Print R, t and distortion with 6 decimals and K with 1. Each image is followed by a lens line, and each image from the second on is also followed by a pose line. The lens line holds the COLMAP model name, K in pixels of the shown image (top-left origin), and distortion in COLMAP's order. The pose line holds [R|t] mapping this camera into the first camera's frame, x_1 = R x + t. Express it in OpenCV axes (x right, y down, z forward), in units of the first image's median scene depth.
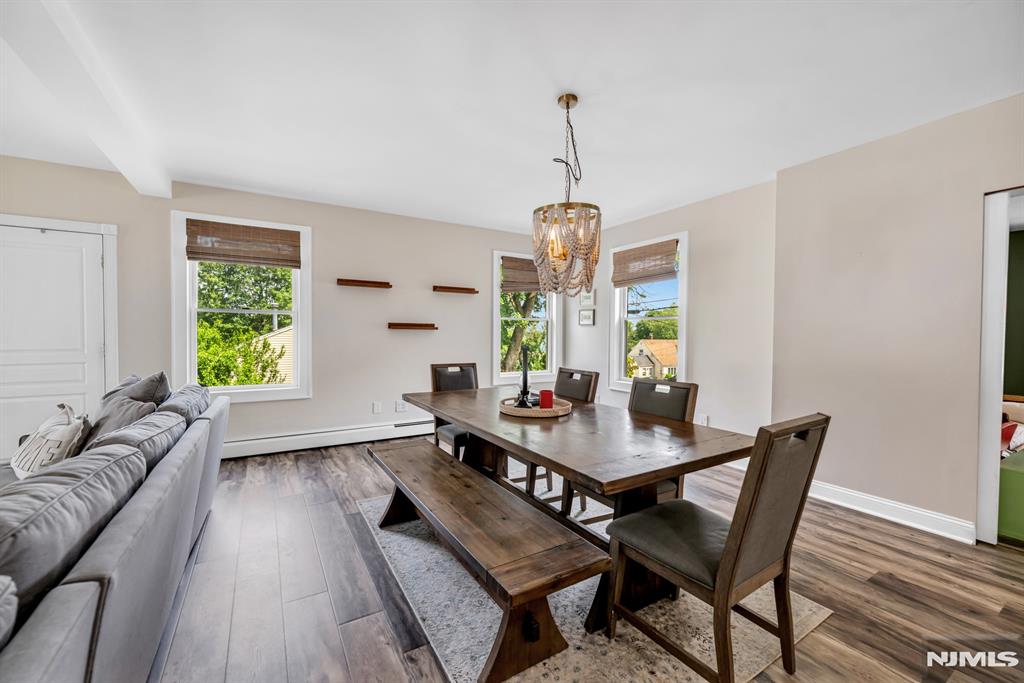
lens RADIAL K [[414.1, 0, 512.0], [0, 414.1, 341.5], [0, 0, 1]] dist [0.000069, -0.000027]
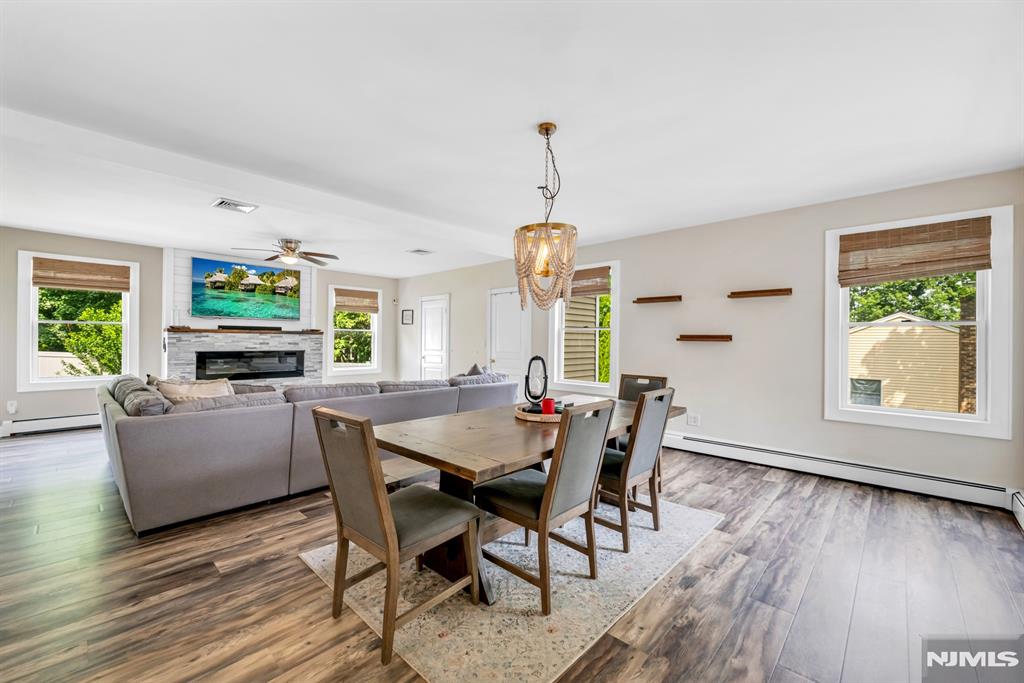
lens RADIAL K [[414.1, 0, 512.0], [0, 414.1, 341.5], [0, 0, 1]] dist [0.000069, -0.000027]
pose [[0.270835, -0.005962, -0.962607, 0.751566], [-0.022052, 0.999680, -0.012396, -0.010298], [0.962373, 0.024585, 0.270617, 0.421450]]
